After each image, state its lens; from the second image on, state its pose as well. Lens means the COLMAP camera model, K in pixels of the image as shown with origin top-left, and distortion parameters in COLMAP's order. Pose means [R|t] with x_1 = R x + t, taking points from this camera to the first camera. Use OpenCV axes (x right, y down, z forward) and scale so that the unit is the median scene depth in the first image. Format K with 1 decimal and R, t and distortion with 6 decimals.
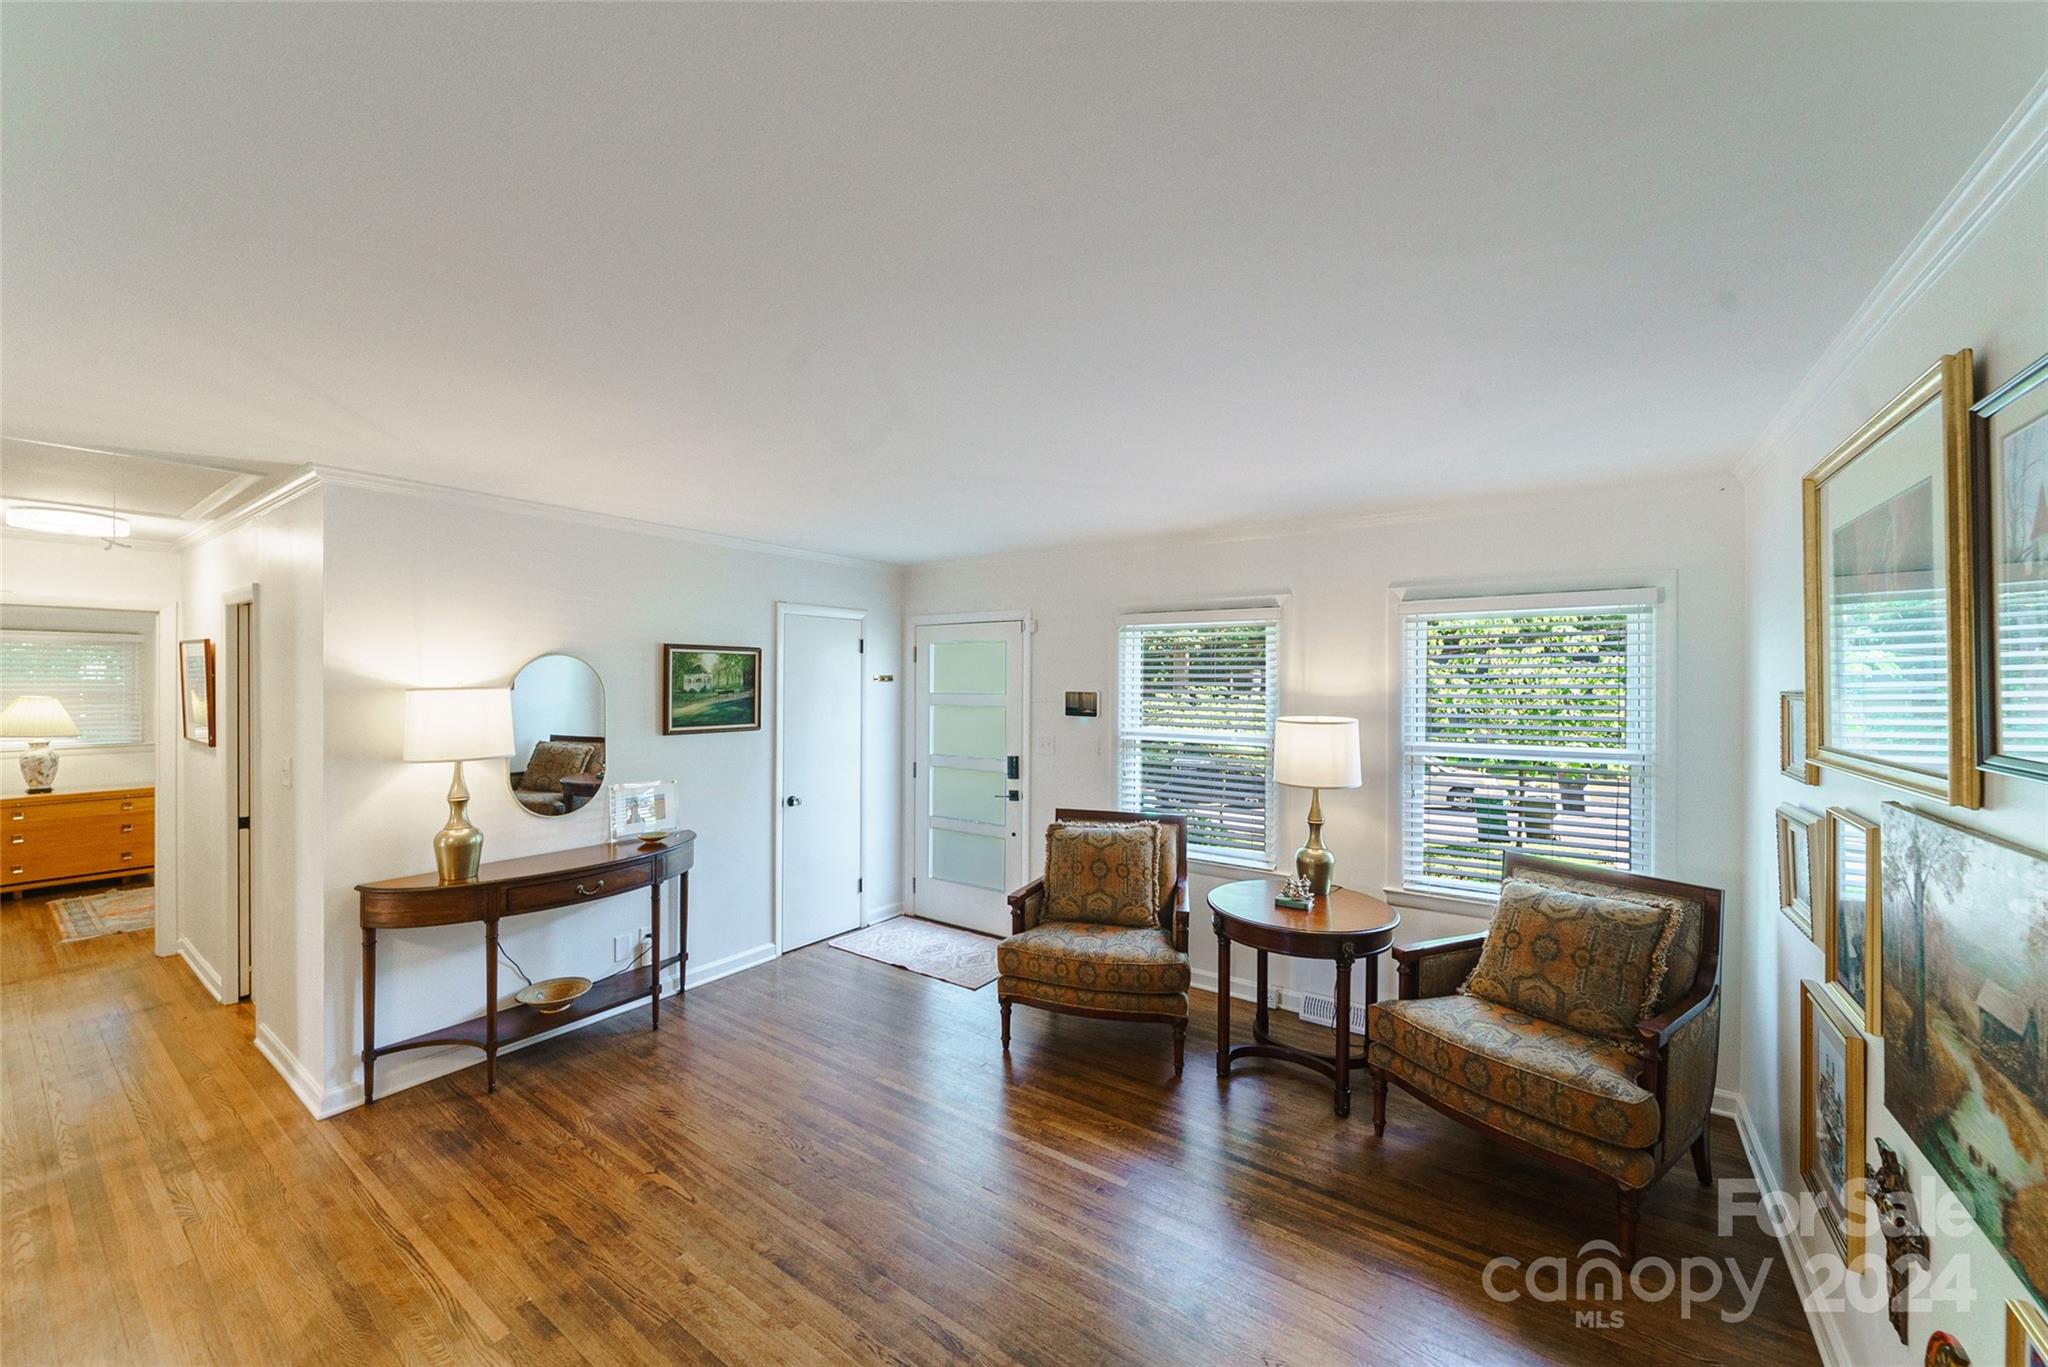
lens RADIAL K [[754.4, 0, 989.0], [0, 754.4, 686.2], [0, 0, 1]] dist [-0.001499, -0.000204]
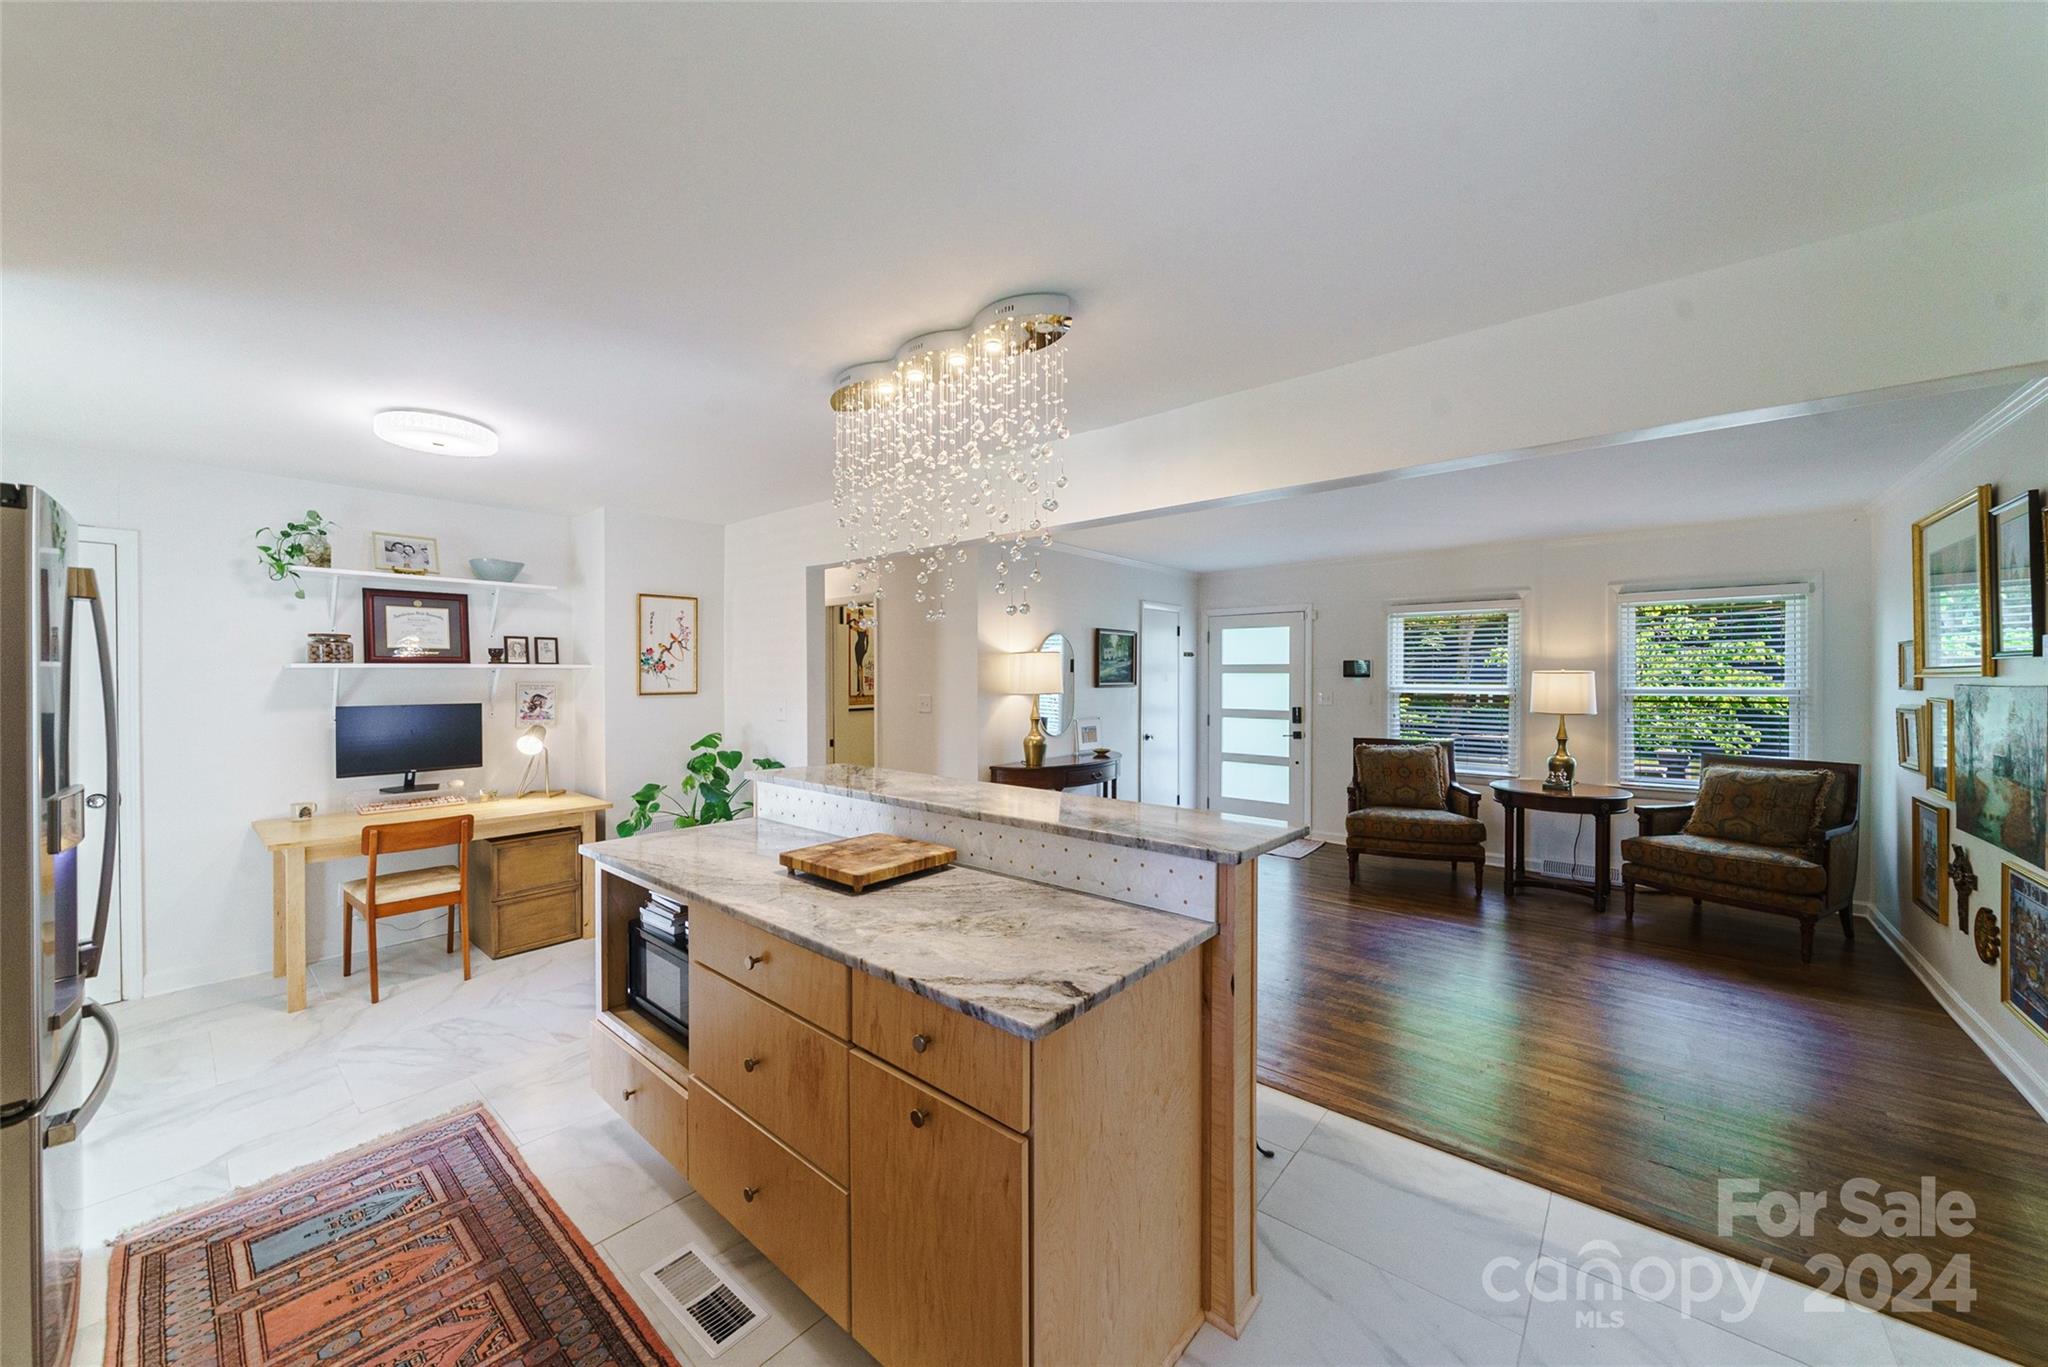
lens RADIAL K [[713.2, 0, 1002.2], [0, 713.2, 680.5], [0, 0, 1]] dist [-0.000543, -0.000049]
pose [[0.996728, -0.003586, -0.080751, -0.590994], [0.003567, 0.999994, -0.000375, 0.059210], [0.080751, 0.000085, 0.996734, -0.542975]]
